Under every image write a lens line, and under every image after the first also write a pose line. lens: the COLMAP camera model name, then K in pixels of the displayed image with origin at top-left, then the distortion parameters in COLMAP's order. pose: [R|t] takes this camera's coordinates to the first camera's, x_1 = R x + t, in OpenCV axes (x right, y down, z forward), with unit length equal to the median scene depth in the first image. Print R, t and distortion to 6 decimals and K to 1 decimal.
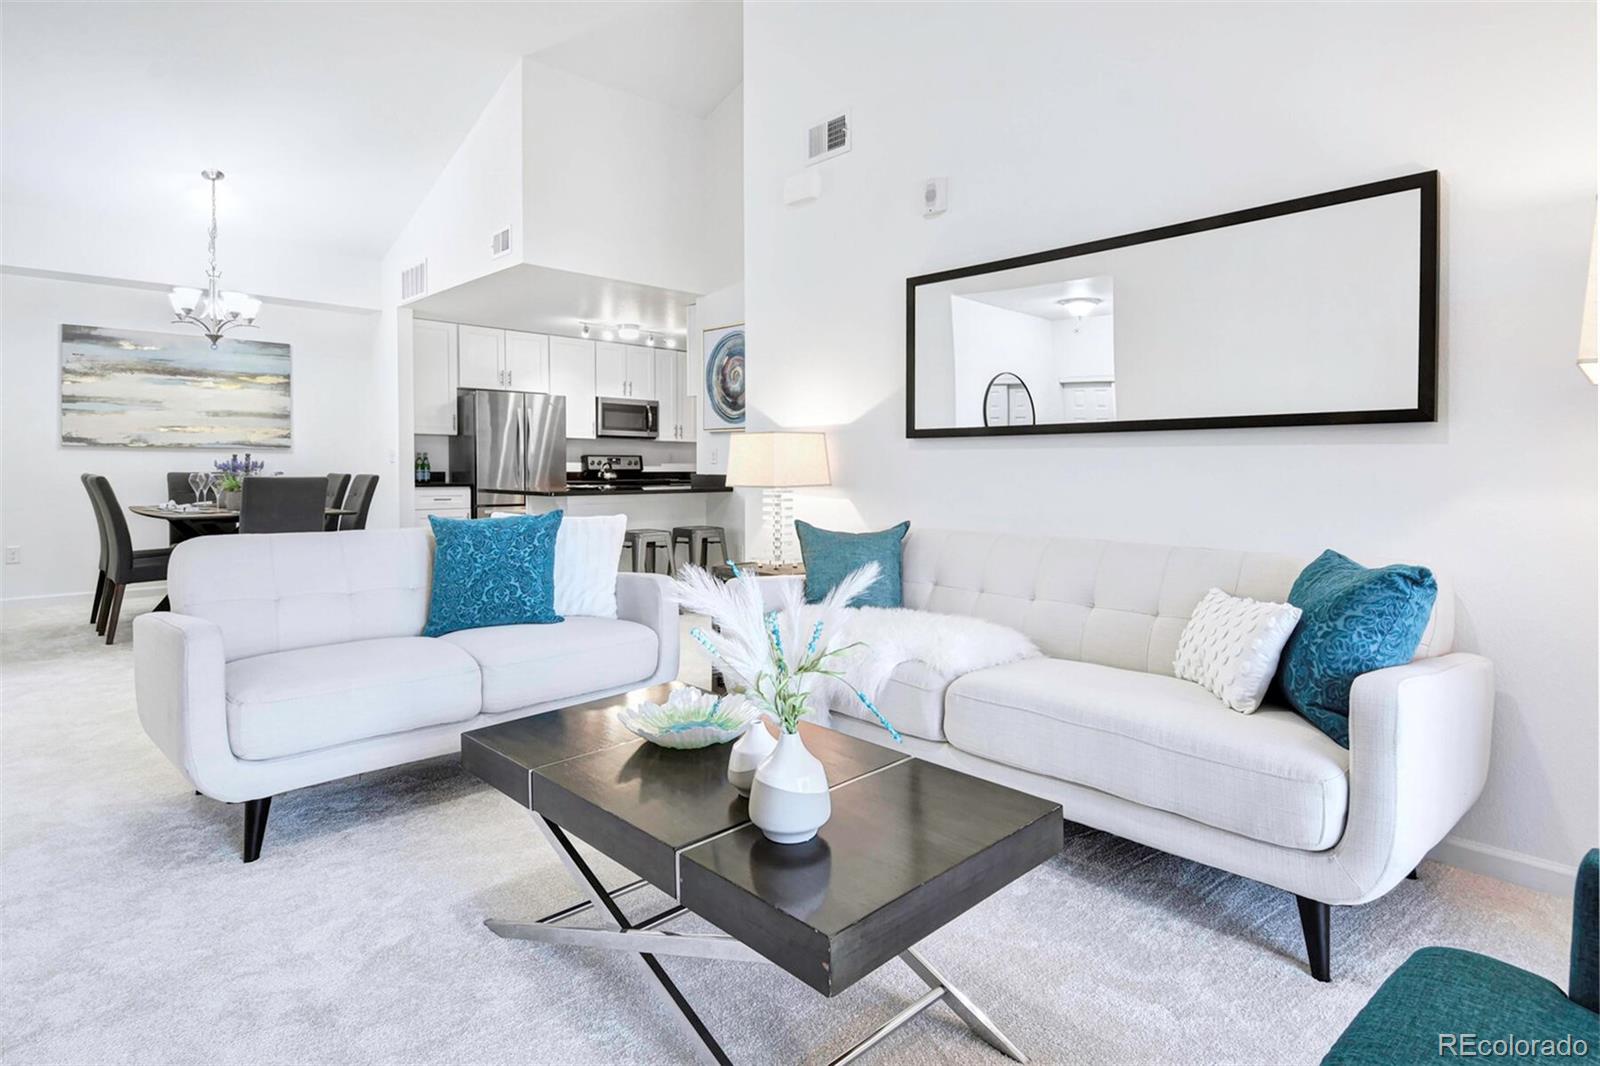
lens RADIAL K [[880.2, 0, 845.0], [0, 880.2, 471.0], [0, 0, 1]] dist [0.032599, -0.044391]
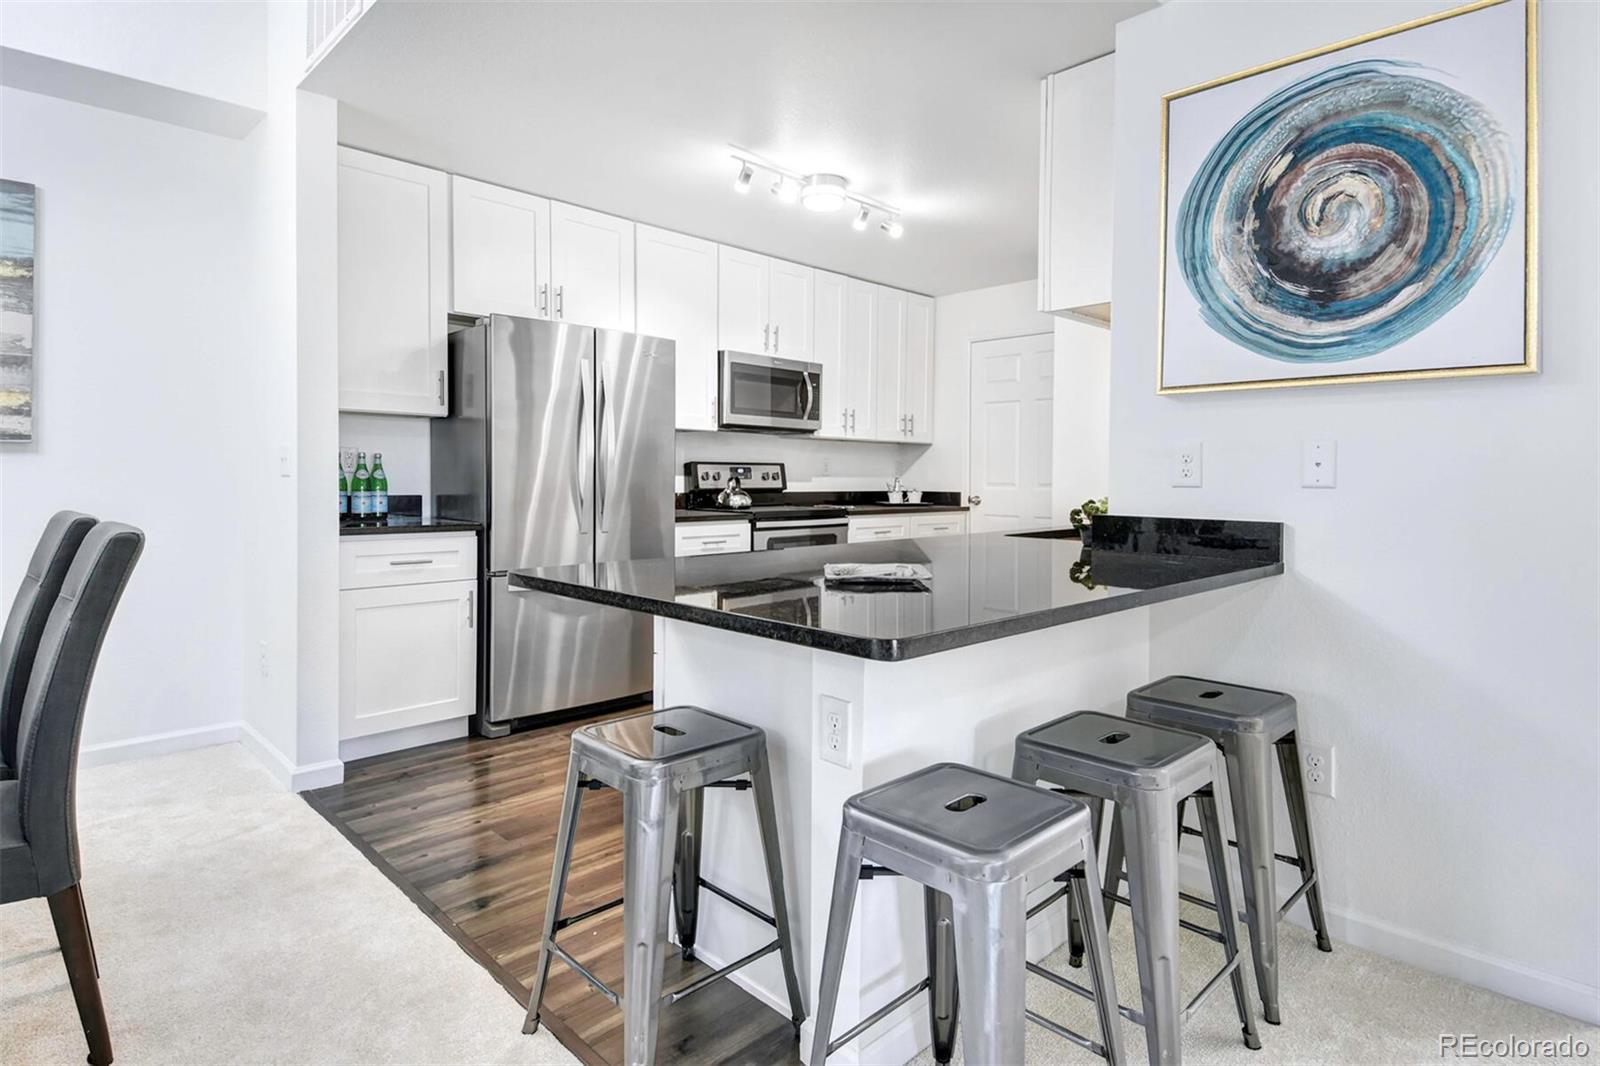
lens RADIAL K [[870.6, 0, 856.5], [0, 870.6, 479.6], [0, 0, 1]] dist [0.059741, -0.061080]
pose [[0.999810, 0.004214, 0.019036, -0.239622], [-0.004195, 0.999991, -0.001011, -0.008269], [-0.019040, 0.000931, 0.999818, 0.549570]]
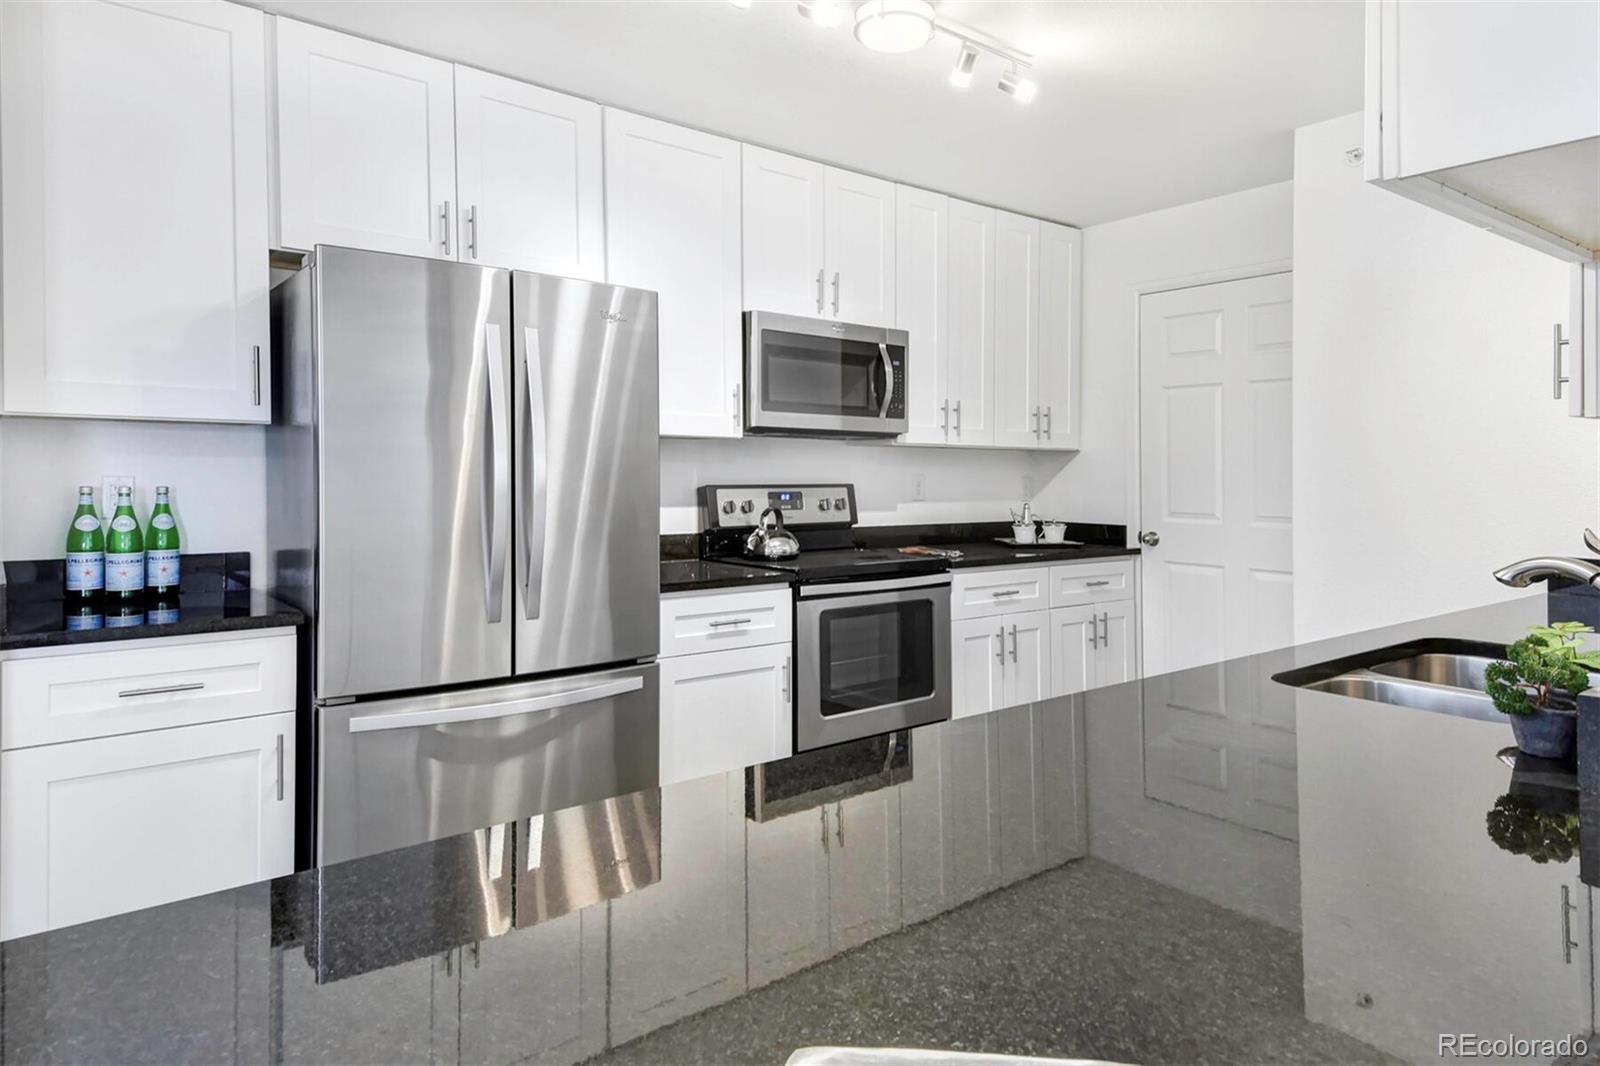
lens RADIAL K [[987.3, 0, 824.7], [0, 987.3, 461.6], [0, 0, 1]] dist [0.047973, 0.000041]
pose [[0.992799, -0.000934, -0.119788, -0.236695], [-0.001270, 0.999831, -0.018326, -0.023663], [0.119785, 0.018346, 0.992630, 0.723769]]
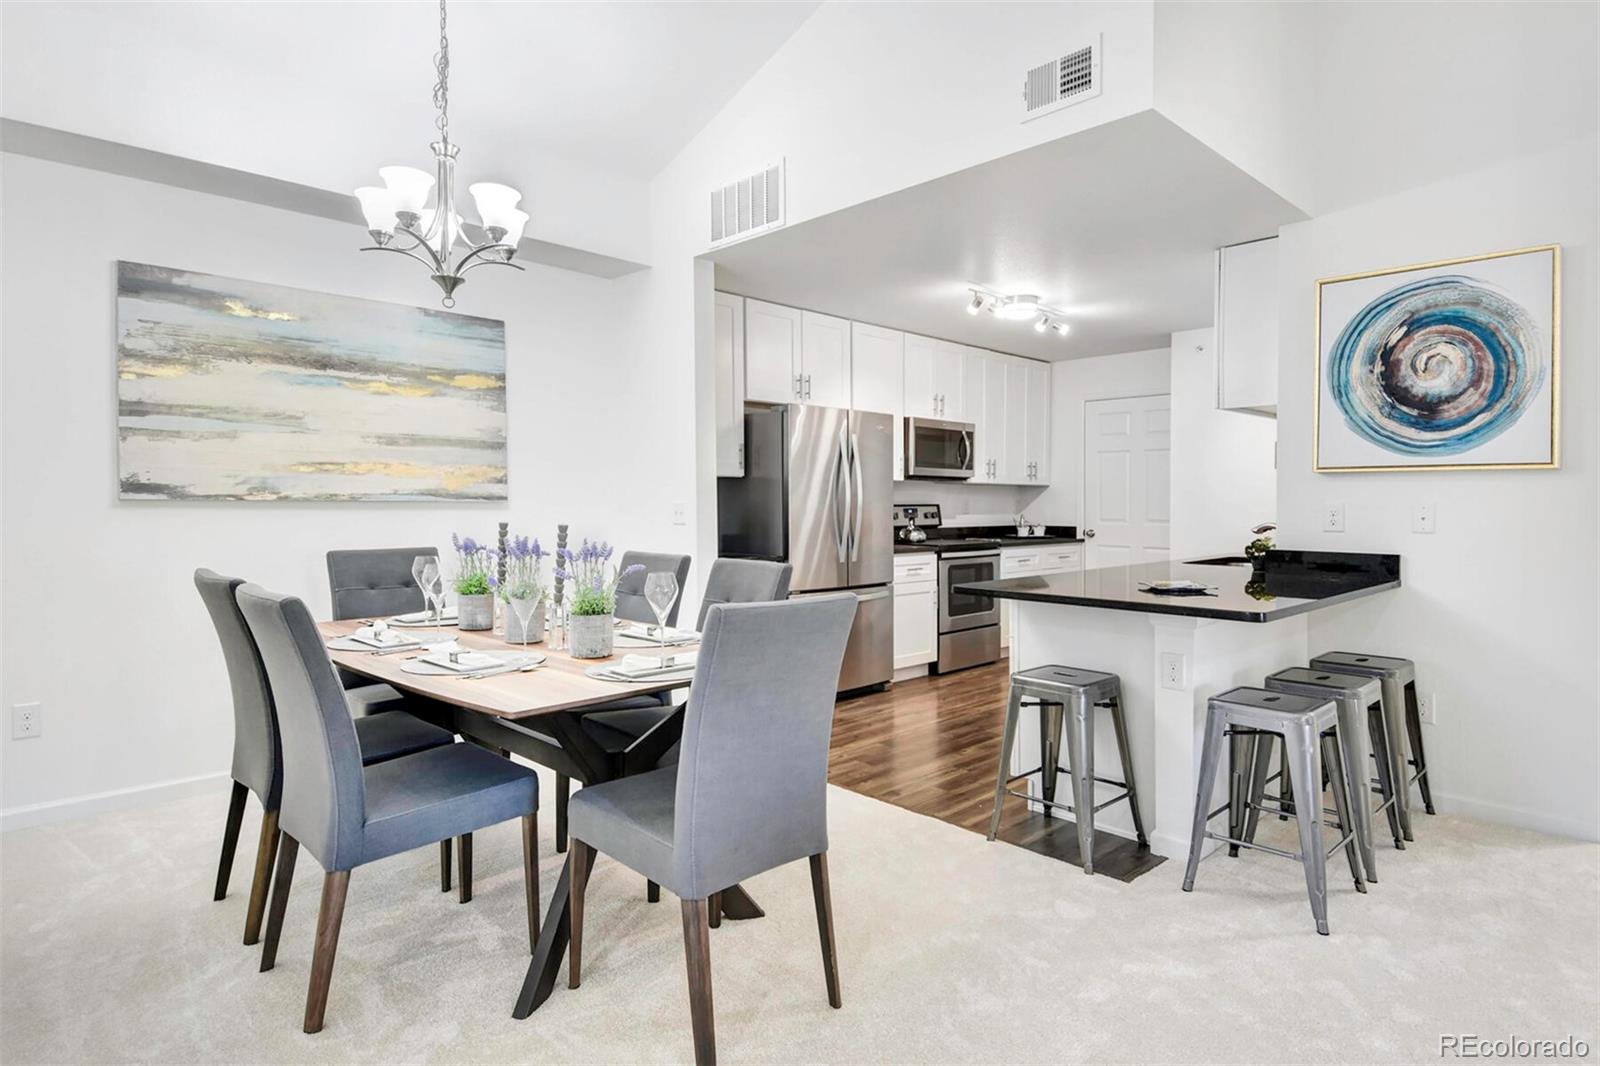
lens RADIAL K [[893.8, 0, 848.4], [0, 893.8, 505.9], [0, 0, 1]] dist [0.047531, -0.049824]
pose [[0.999972, -0.001083, 0.007341, -0.375981], [0.001083, 0.999999, 0.000023, -0.020129], [-0.007341, -0.000015, 0.999973, 0.378155]]
